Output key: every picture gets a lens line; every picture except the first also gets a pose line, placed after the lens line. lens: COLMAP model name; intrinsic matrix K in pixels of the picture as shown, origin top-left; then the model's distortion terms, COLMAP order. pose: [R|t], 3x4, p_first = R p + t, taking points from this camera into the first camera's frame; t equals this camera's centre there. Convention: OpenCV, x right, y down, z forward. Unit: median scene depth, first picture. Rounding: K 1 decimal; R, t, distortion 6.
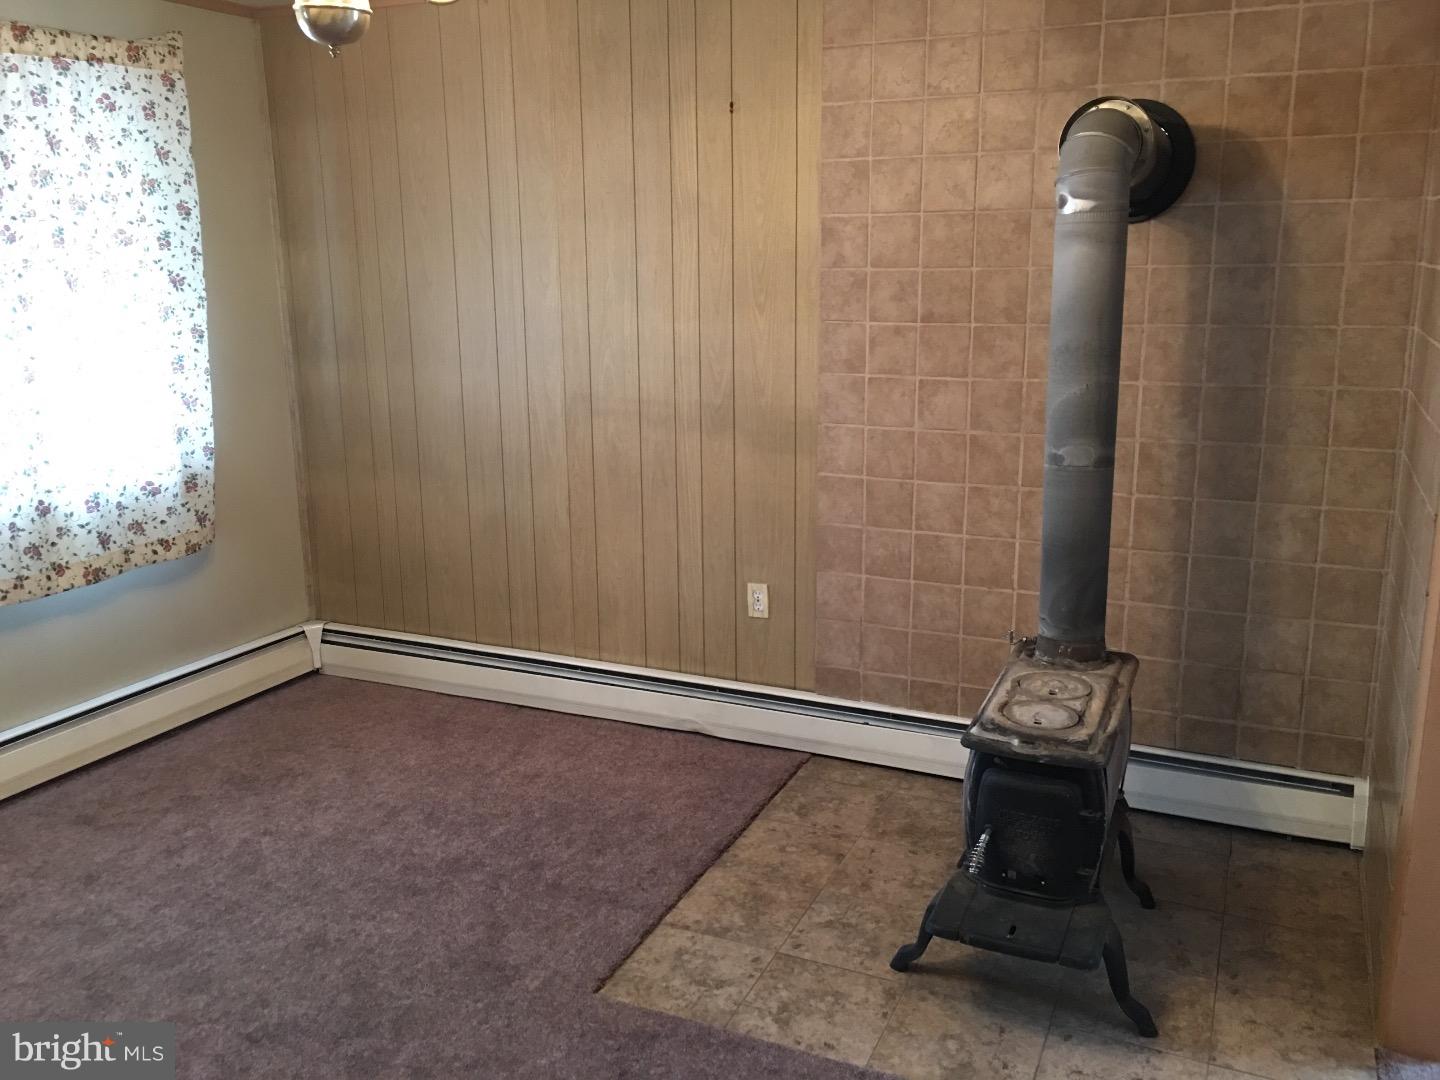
lens RADIAL K [[1255.9, 0, 725.6], [0, 1255.9, 537.8], [0, 0, 1]] dist [0.065976, -0.049342]
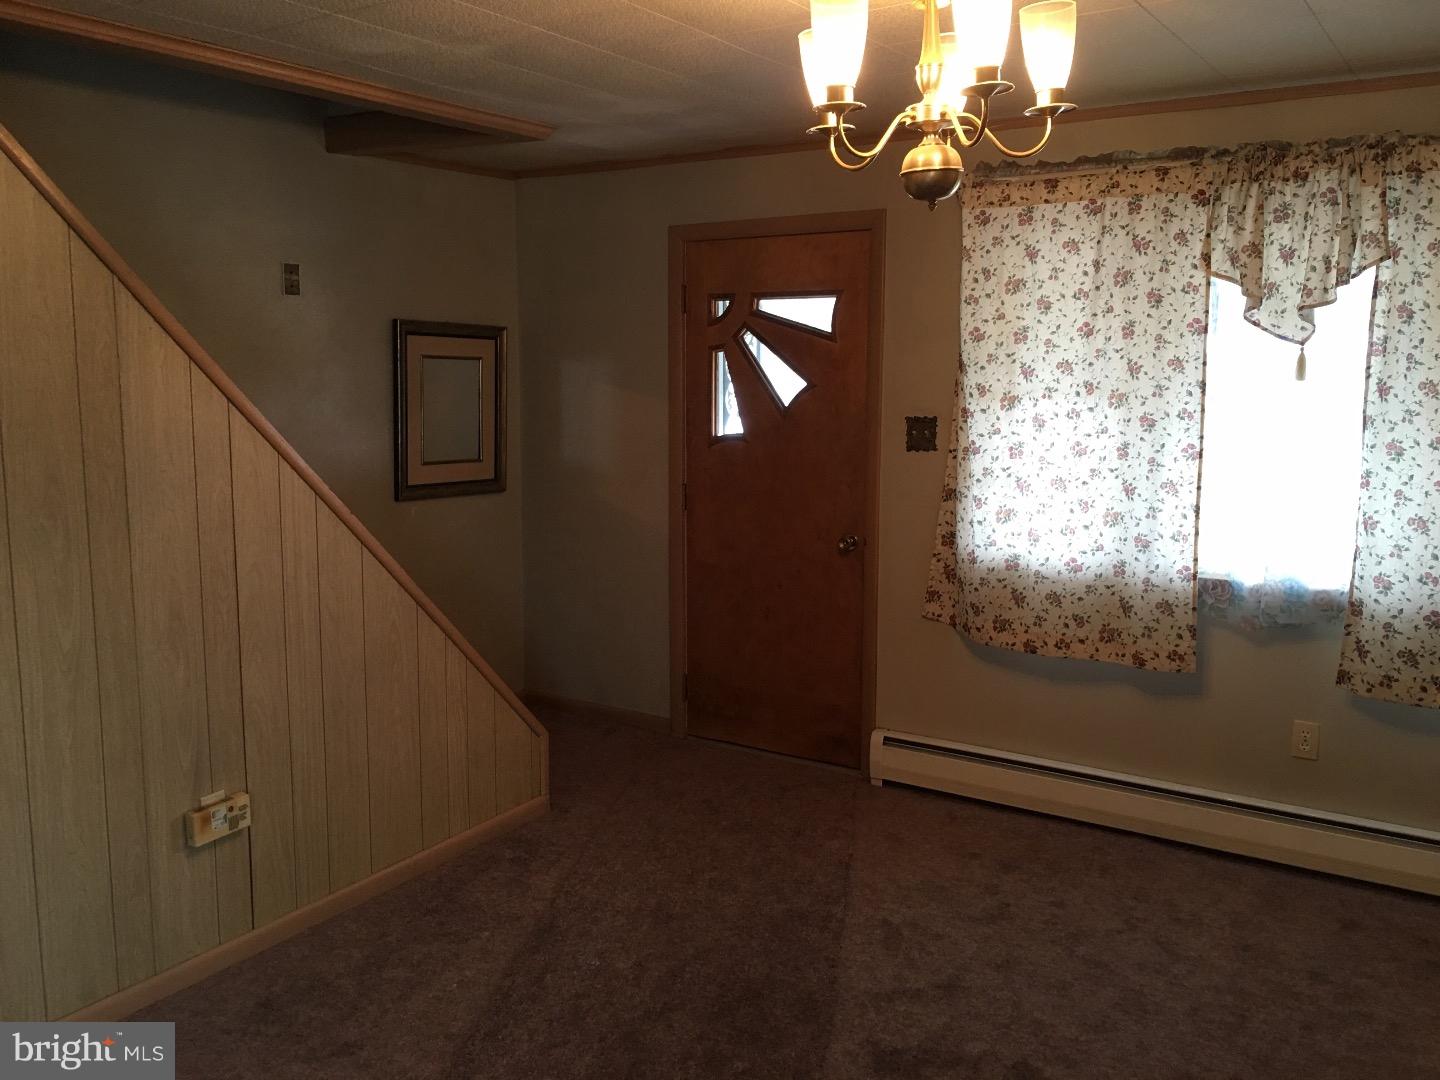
lens RADIAL K [[1255.9, 0, 719.3], [0, 1255.9, 534.3], [0, 0, 1]] dist [0.065976, -0.049342]
pose [[-0.146069, 0.137934, -0.979611, 0.489618], [-0.226083, 0.959372, 0.168796, -0.124873], [0.963094, 0.246129, -0.108950, 0.547281]]
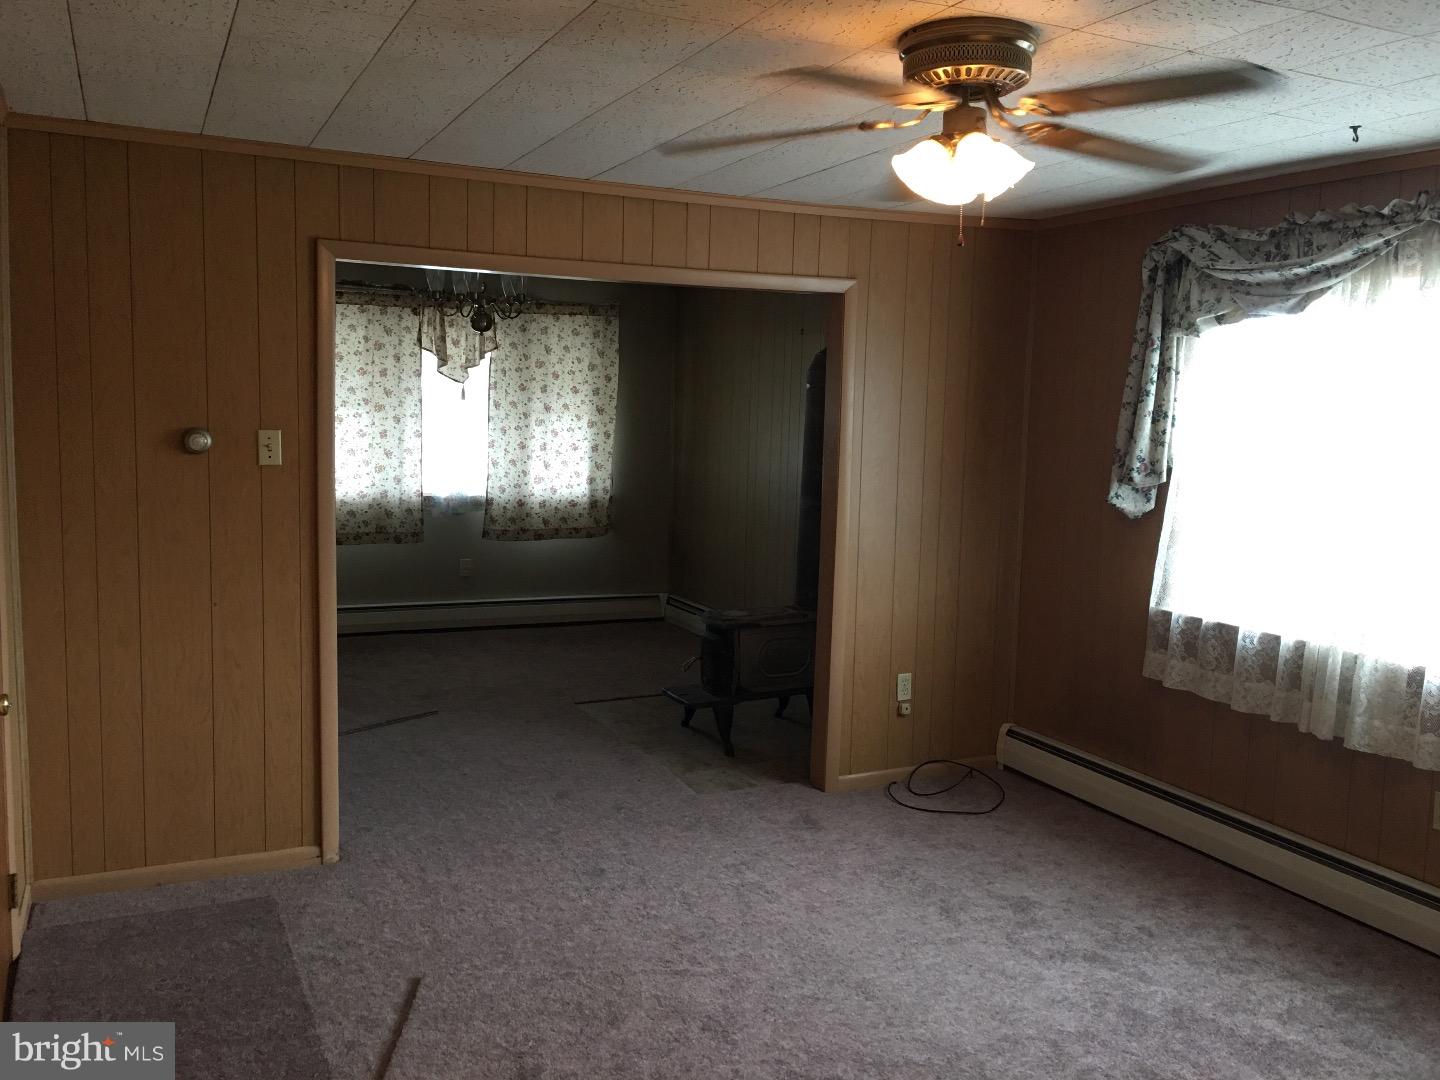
lens RADIAL K [[1255.9, 0, 720.0], [0, 1255.9, 550.5], [0, 0, 1]] dist [0.065976, -0.049342]
pose [[0.774314, 0.104473, -0.624118, 1.154719], [-0.175772, 0.982974, -0.053530, 0.117705], [0.607900, 0.151152, 0.779494, -0.535483]]
